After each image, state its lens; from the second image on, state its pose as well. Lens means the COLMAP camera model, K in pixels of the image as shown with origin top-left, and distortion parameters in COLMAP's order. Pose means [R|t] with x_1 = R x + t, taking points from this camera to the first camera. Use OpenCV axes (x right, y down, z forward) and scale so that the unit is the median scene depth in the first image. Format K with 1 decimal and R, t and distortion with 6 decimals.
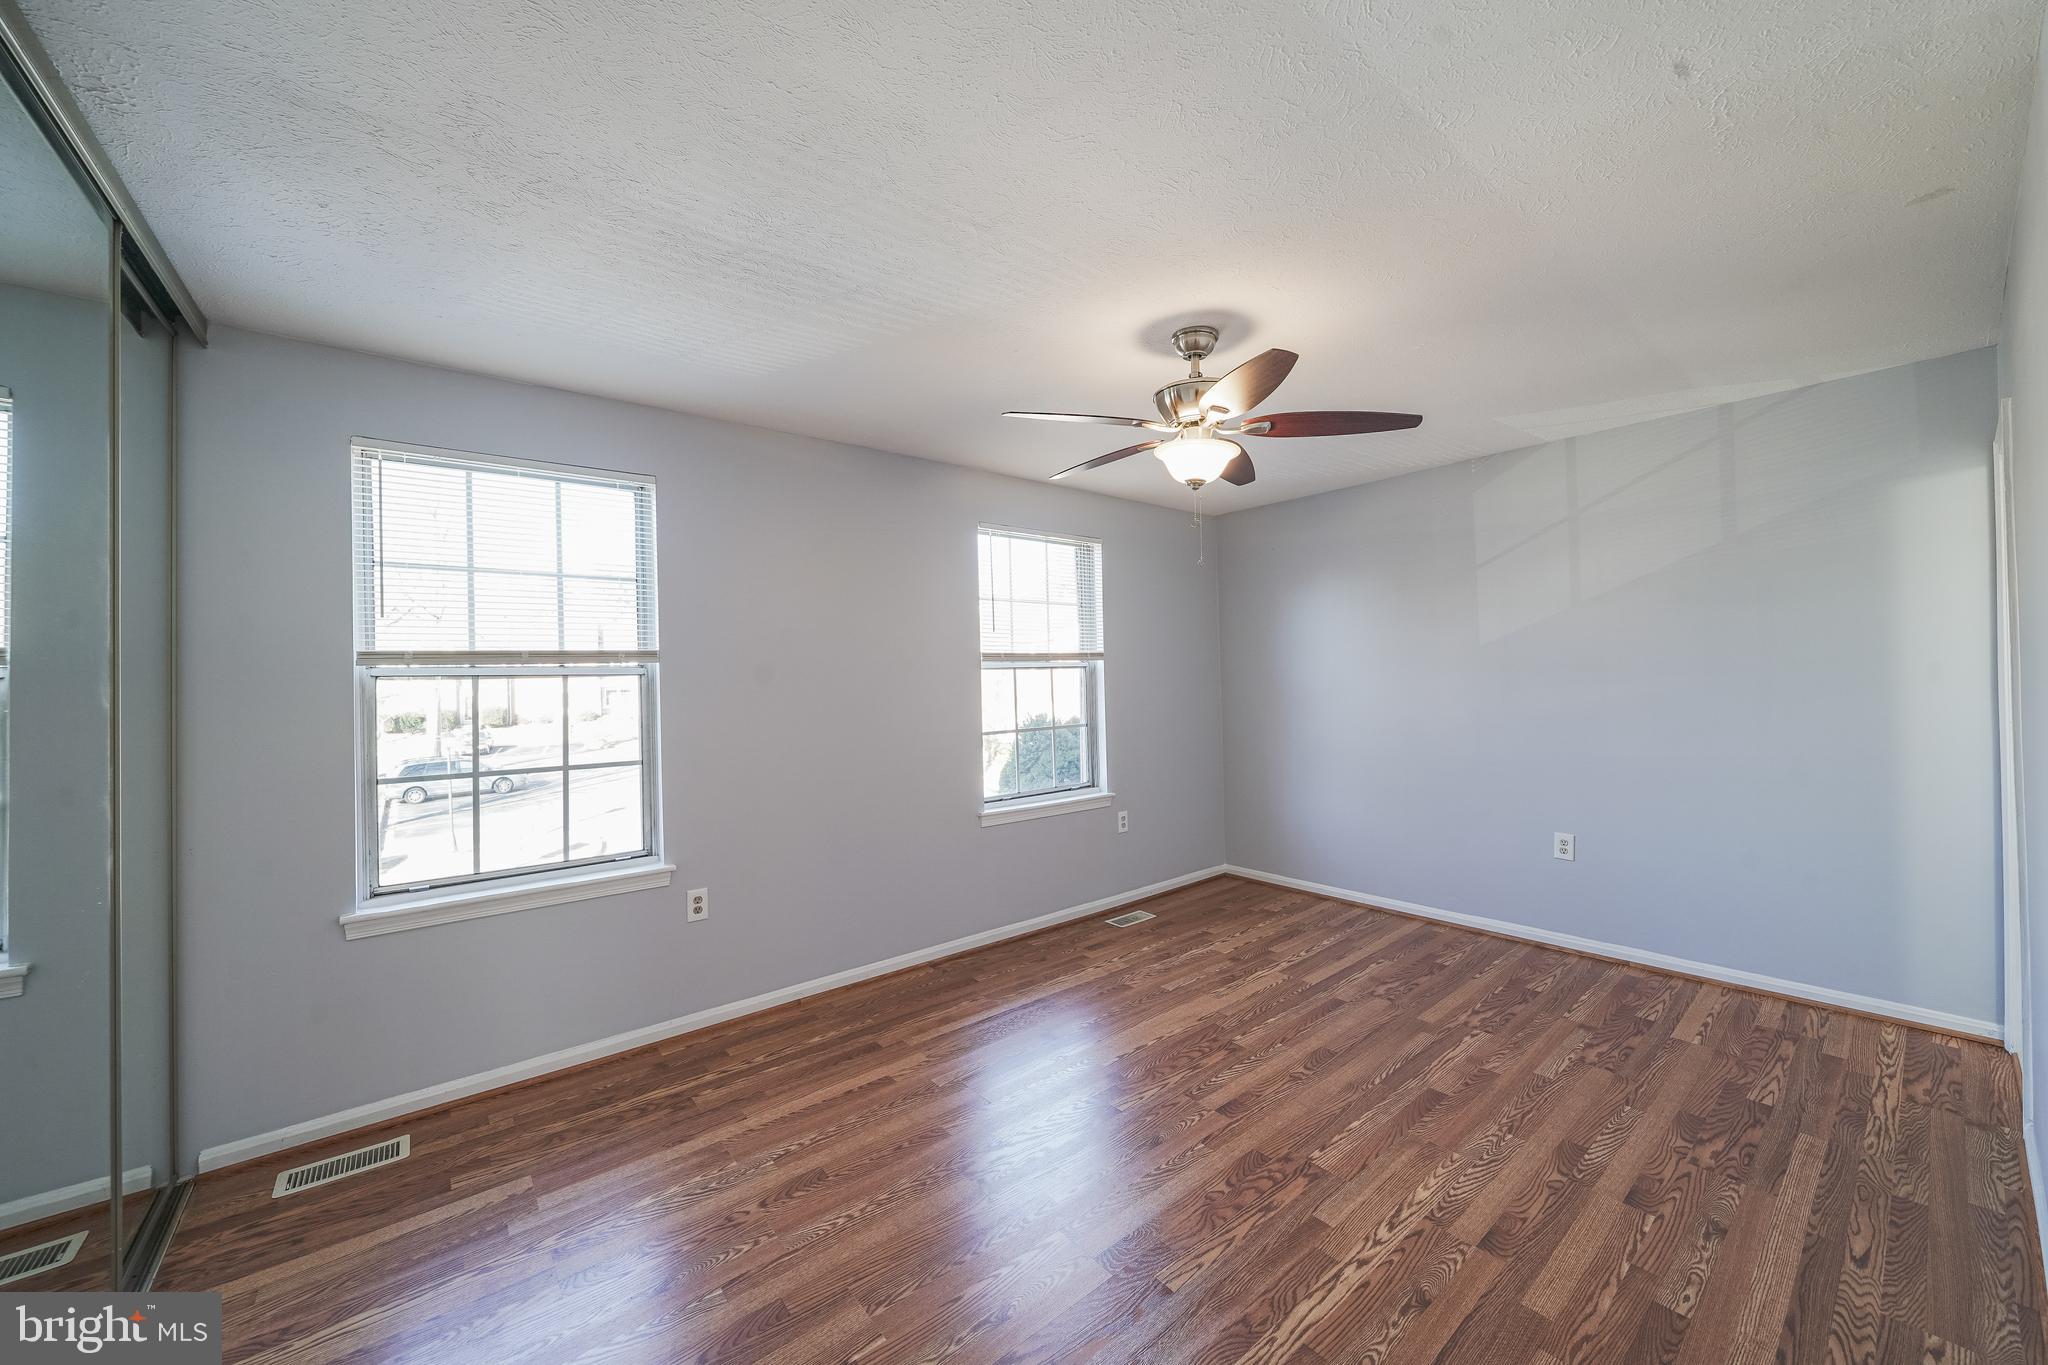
lens RADIAL K [[746.9, 0, 1026.3], [0, 746.9, 673.6], [0, 0, 1]] dist [-0.002747, -0.000387]
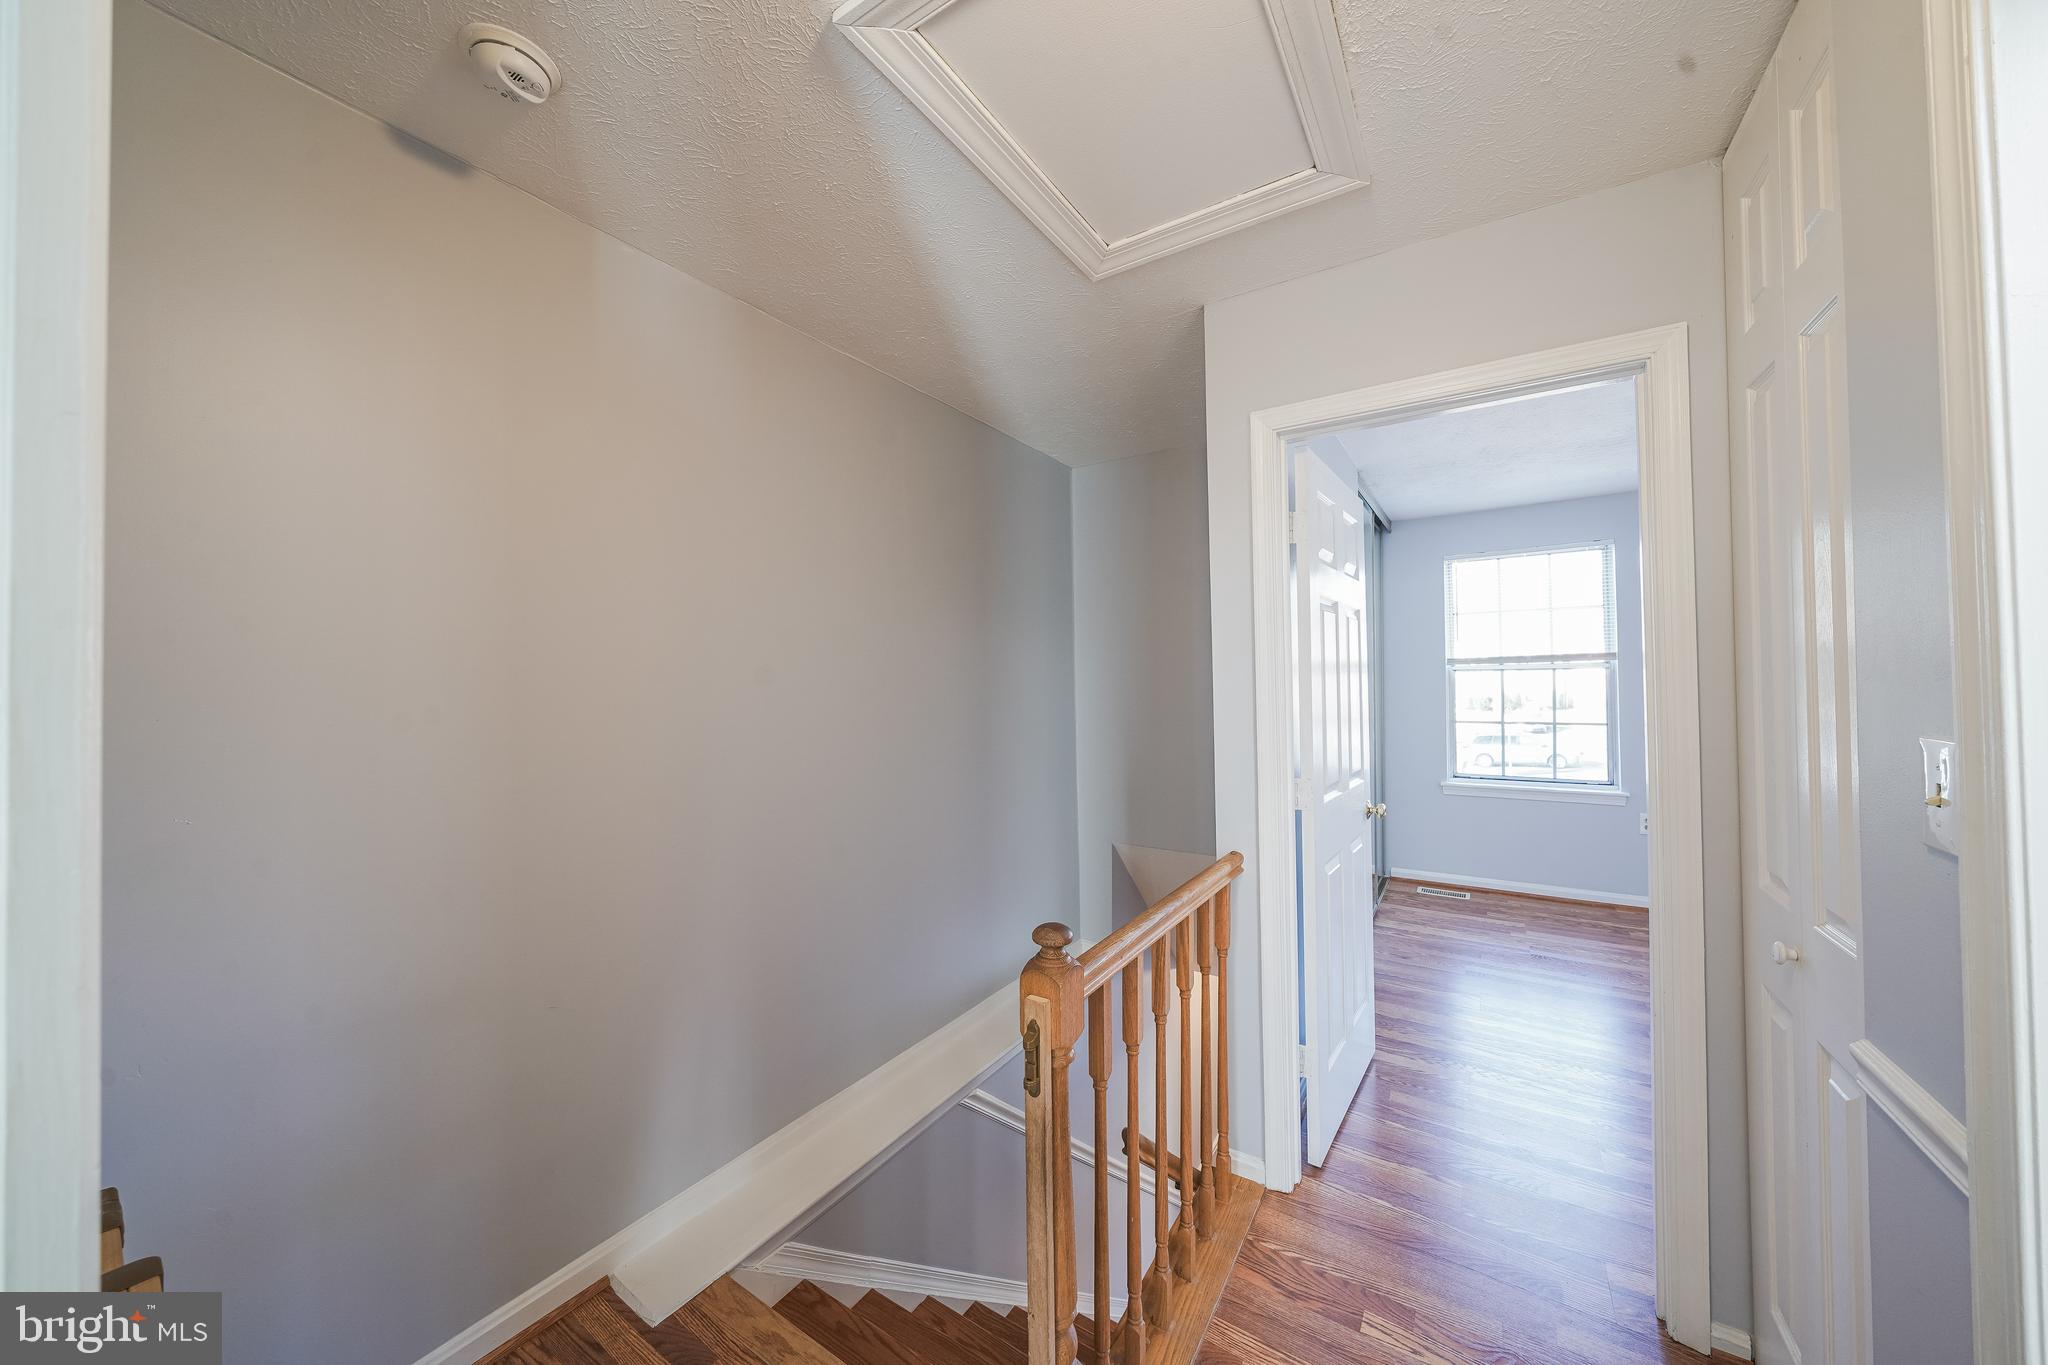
lens RADIAL K [[704.3, 0, 1027.1], [0, 704.3, 673.8], [0, 0, 1]] dist [-0.004746, 0.000214]
pose [[0.293815, -0.002969, -0.955858, 0.609441], [0.006310, 0.999979, -0.001167, 0.008192], [0.955842, -0.005688, 0.293827, -0.671567]]
